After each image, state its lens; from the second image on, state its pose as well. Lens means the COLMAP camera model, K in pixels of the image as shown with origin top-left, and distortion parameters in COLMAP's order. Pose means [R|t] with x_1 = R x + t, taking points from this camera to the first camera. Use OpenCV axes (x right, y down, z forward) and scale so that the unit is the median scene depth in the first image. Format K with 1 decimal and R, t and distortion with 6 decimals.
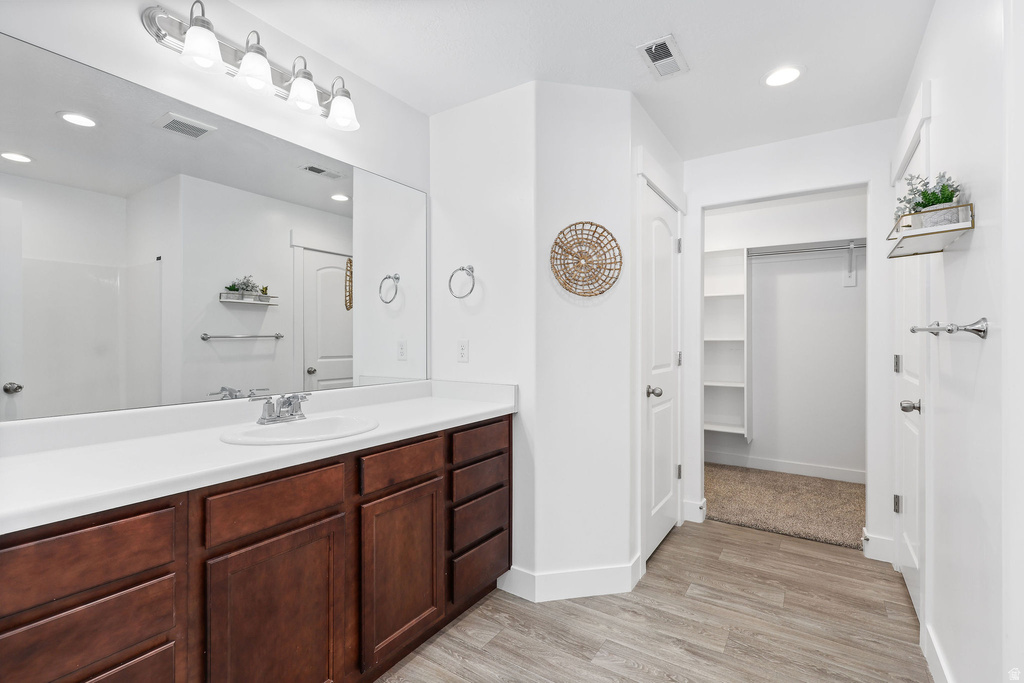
lens RADIAL K [[465.3, 0, 512.0], [0, 465.3, 342.0], [0, 0, 1]] dist [-0.003379, -0.000276]
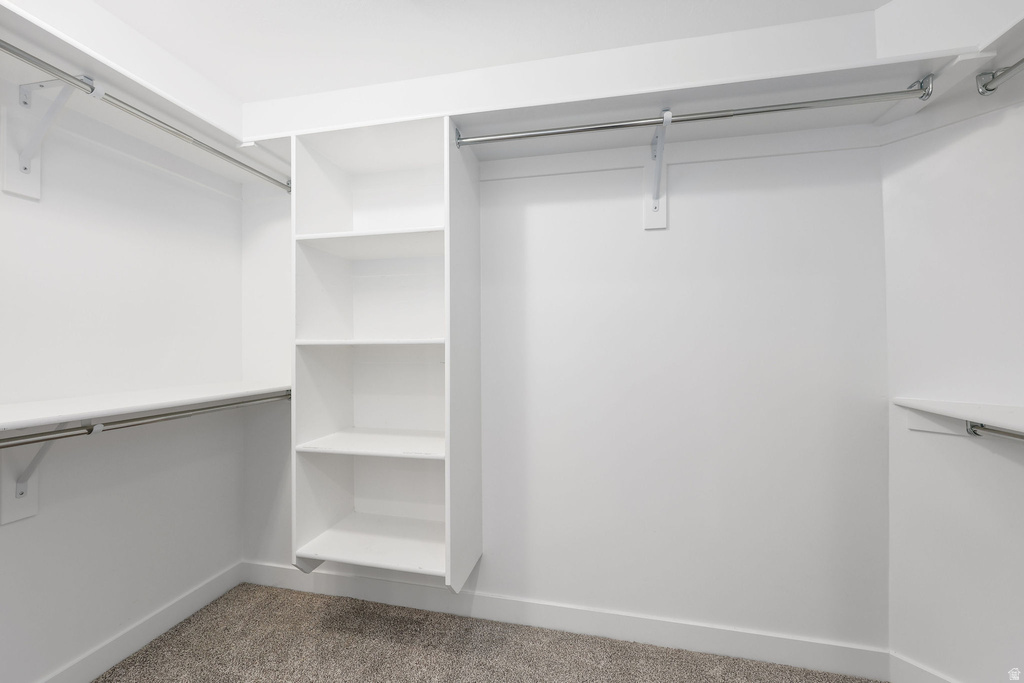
lens RADIAL K [[423.7, 0, 510.1], [0, 423.7, 343.0], [0, 0, 1]] dist [0.002371, 0.000113]
pose [[0.930225, 0.000246, 0.366989, 0.429571], [0.004522, 0.999916, -0.012131, -0.000133], [-0.366961, 0.012944, 0.930146, 0.652600]]
